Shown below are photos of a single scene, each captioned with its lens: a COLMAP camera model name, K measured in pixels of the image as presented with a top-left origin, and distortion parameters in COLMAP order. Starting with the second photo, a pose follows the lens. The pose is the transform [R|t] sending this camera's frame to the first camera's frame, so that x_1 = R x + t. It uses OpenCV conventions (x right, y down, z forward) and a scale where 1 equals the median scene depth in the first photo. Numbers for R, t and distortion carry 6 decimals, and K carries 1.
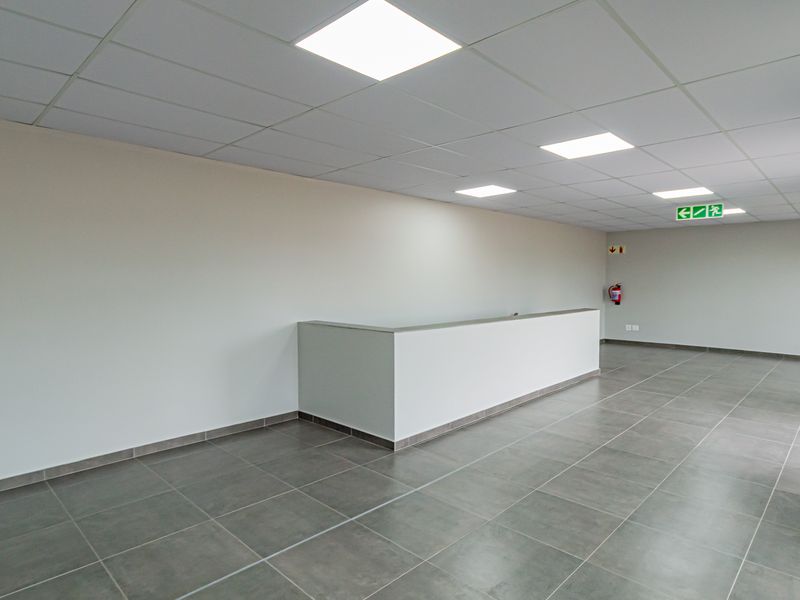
lens RADIAL K [[481.1, 0, 401.8], [0, 481.1, 300.4], [0, 0, 1]] dist [0.033751, 0.001079]
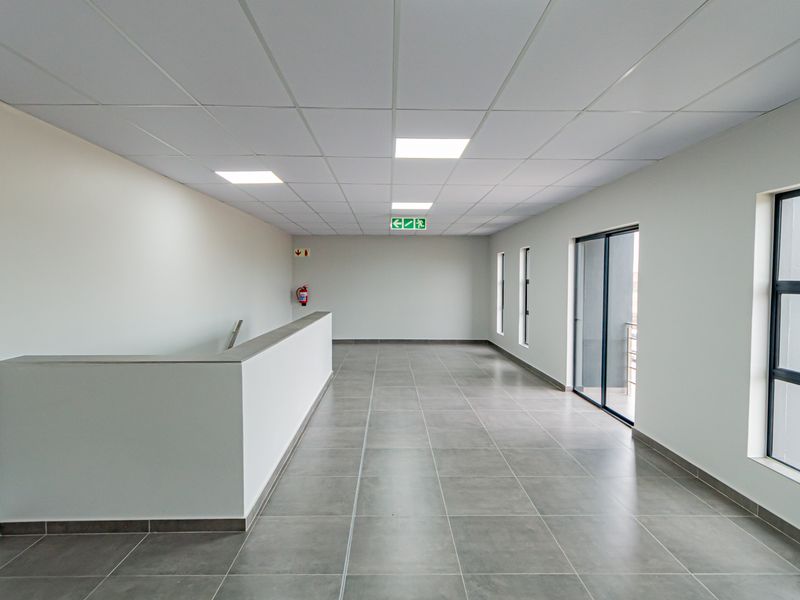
lens RADIAL K [[481.1, 0, 399.6], [0, 481.1, 298.1], [0, 0, 1]] dist [0.033751, 0.001079]
pose [[0.713547, -0.027862, 0.700053, -0.208162], [0.032180, 0.999458, 0.006978, -0.013808], [-0.699868, 0.017549, 0.714057, 0.206001]]
